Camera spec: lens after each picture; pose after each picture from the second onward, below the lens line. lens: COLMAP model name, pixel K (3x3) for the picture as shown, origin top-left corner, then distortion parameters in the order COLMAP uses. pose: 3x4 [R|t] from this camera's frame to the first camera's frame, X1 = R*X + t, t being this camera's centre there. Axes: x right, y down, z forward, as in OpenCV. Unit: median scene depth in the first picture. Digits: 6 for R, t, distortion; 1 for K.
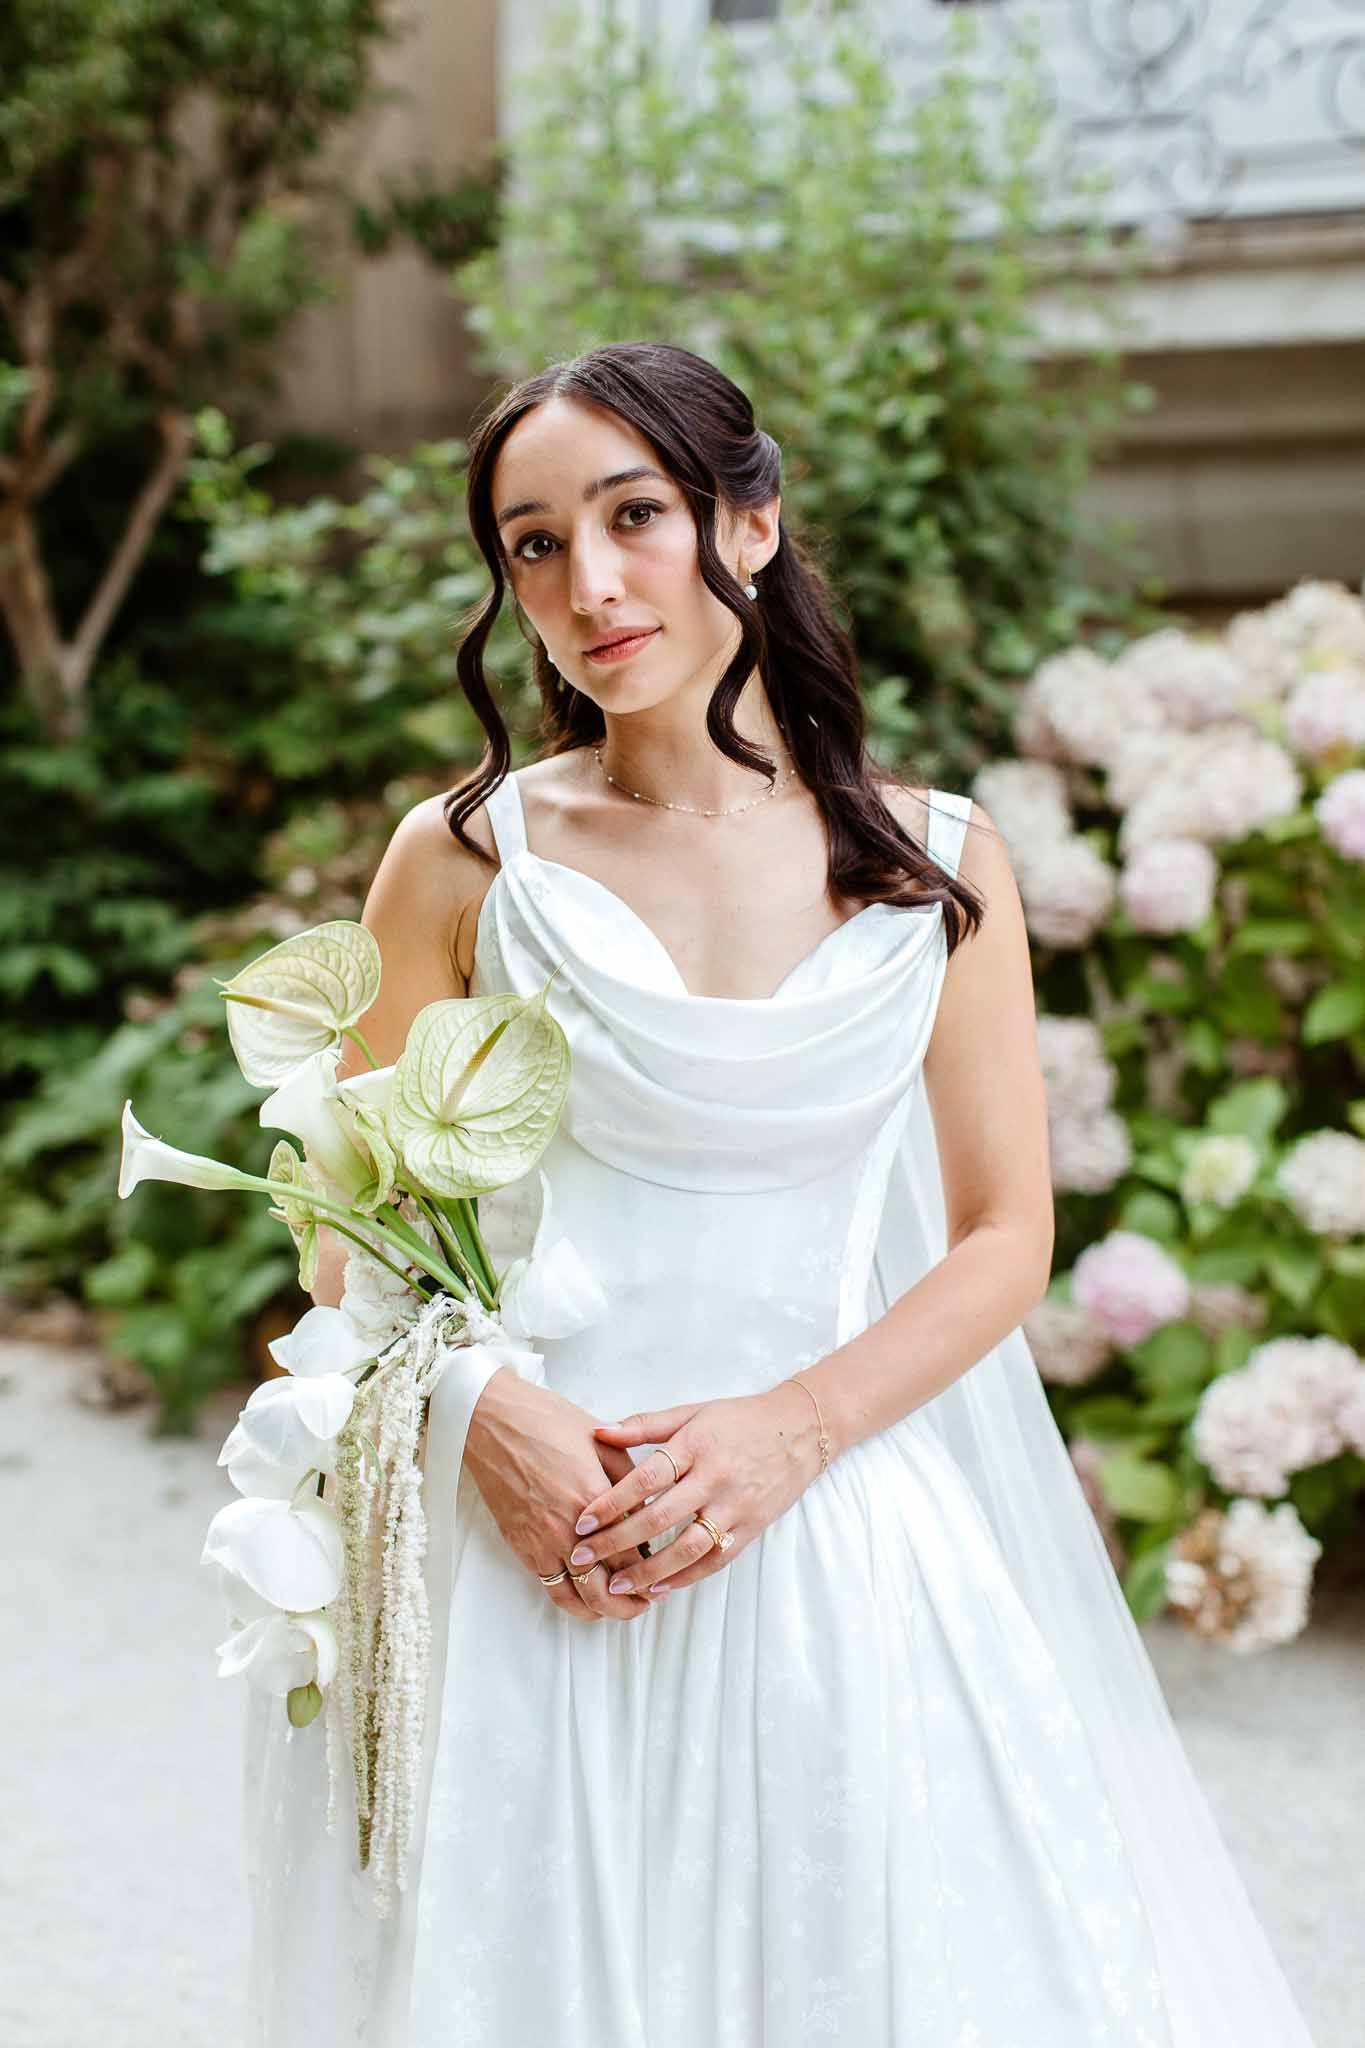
lens RADIAL K [[2934.8, 0, 730.8], [0, 2934.8, 1037.4], [0, 0, 1]] dist [-0.050910, 0.000000]
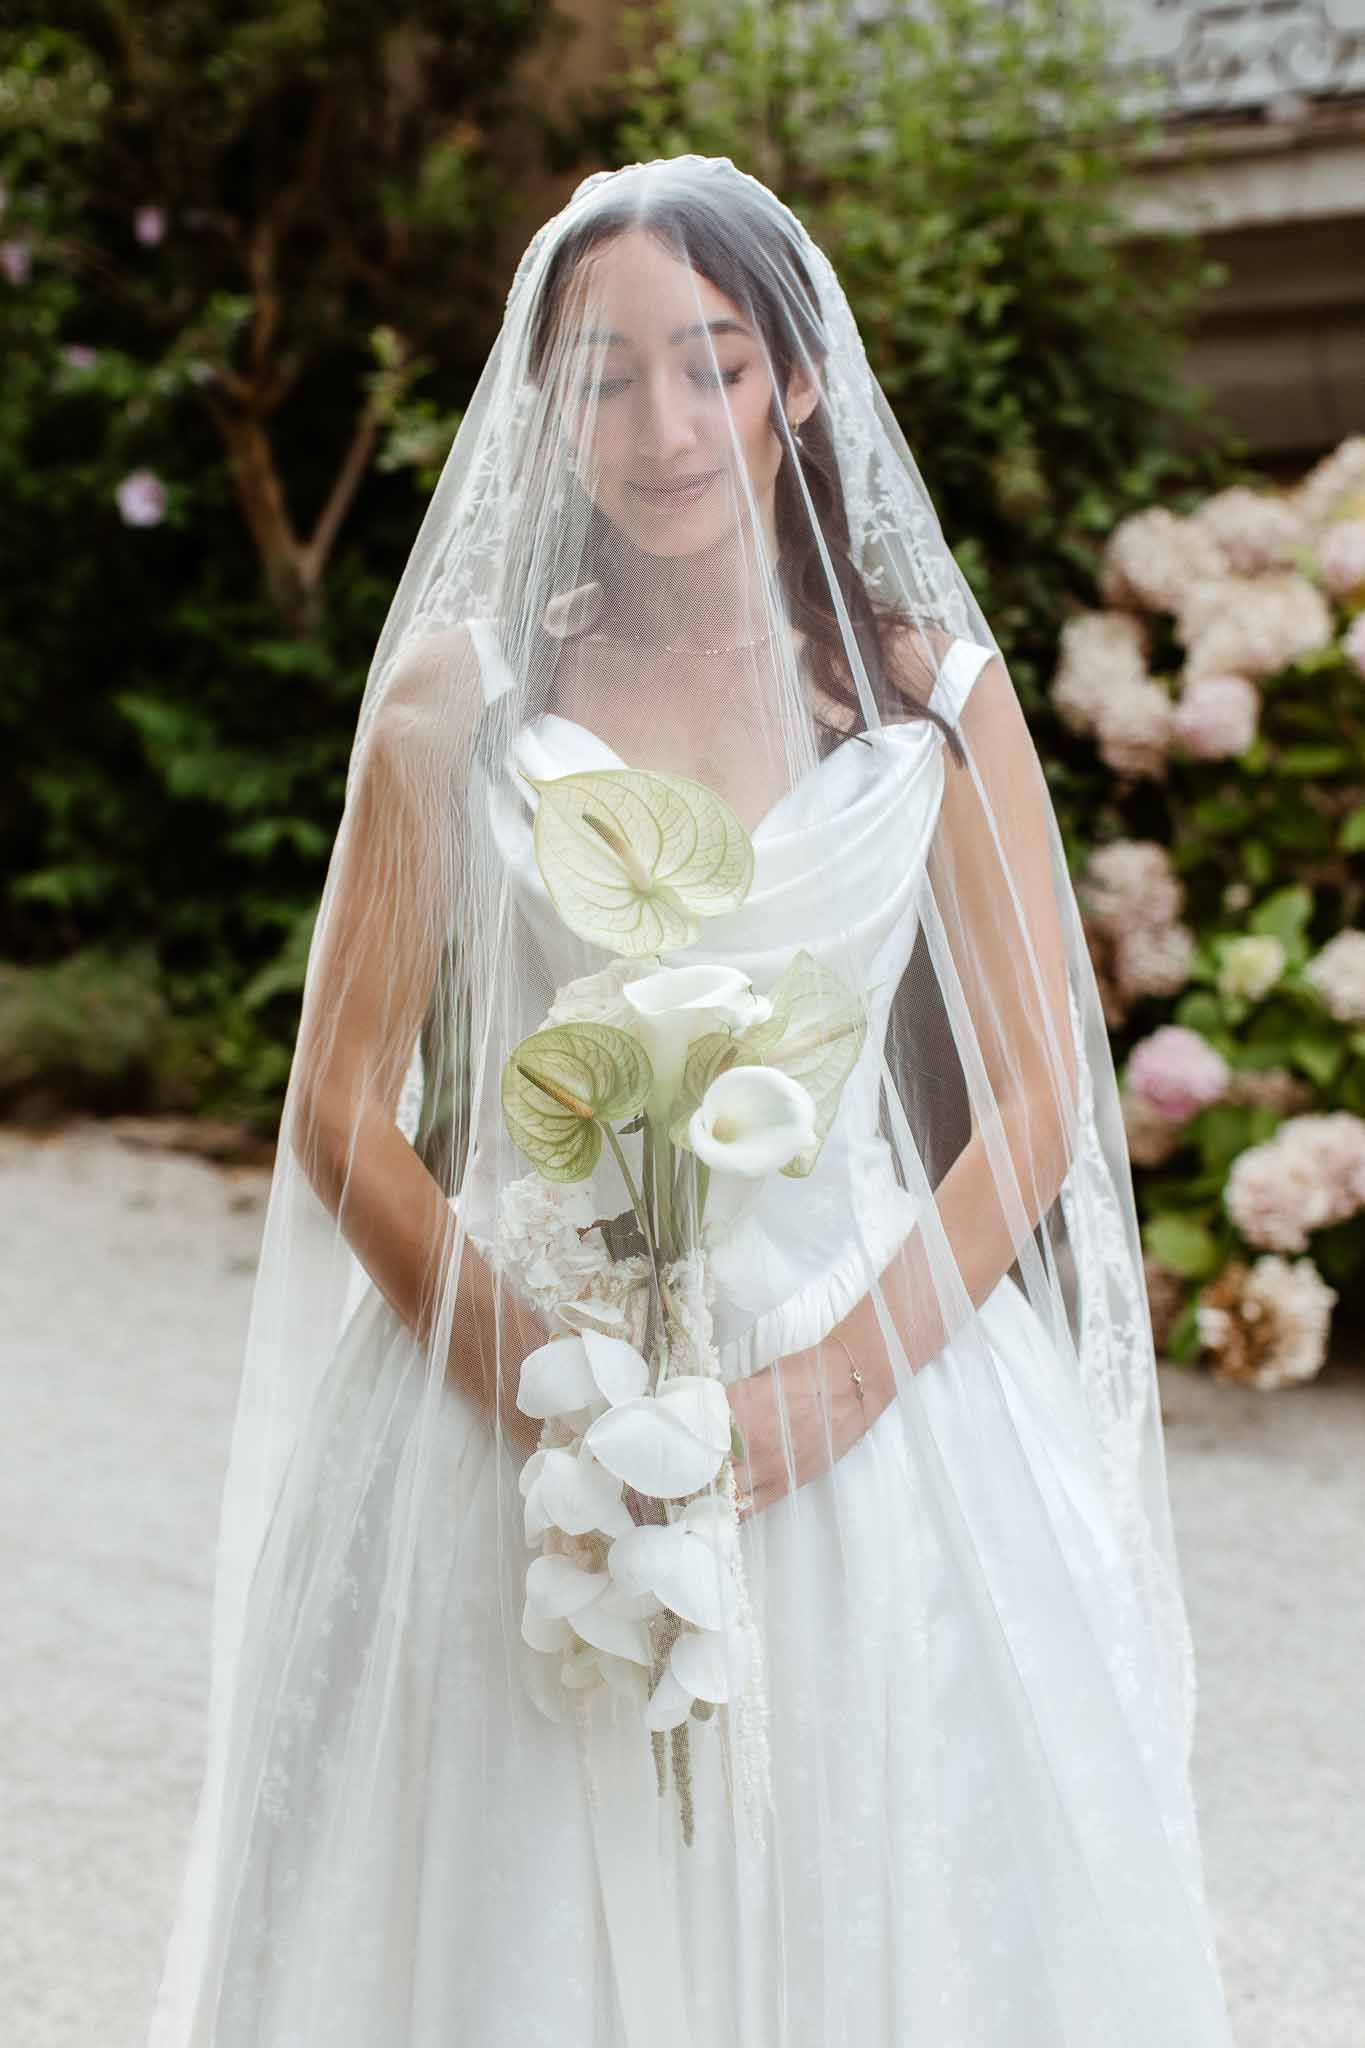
lens RADIAL K [[2934.8, 0, 679.5], [0, 2934.8, 1027.6], [0, 0, 1]] dist [-0.050910, 0.000000]
pose [[0.991464, -0.020785, -0.128713, 0.083024], [0.025358, 0.999100, 0.033989, 0.022065], [0.127891, -0.036962, 0.991099, -0.127845]]
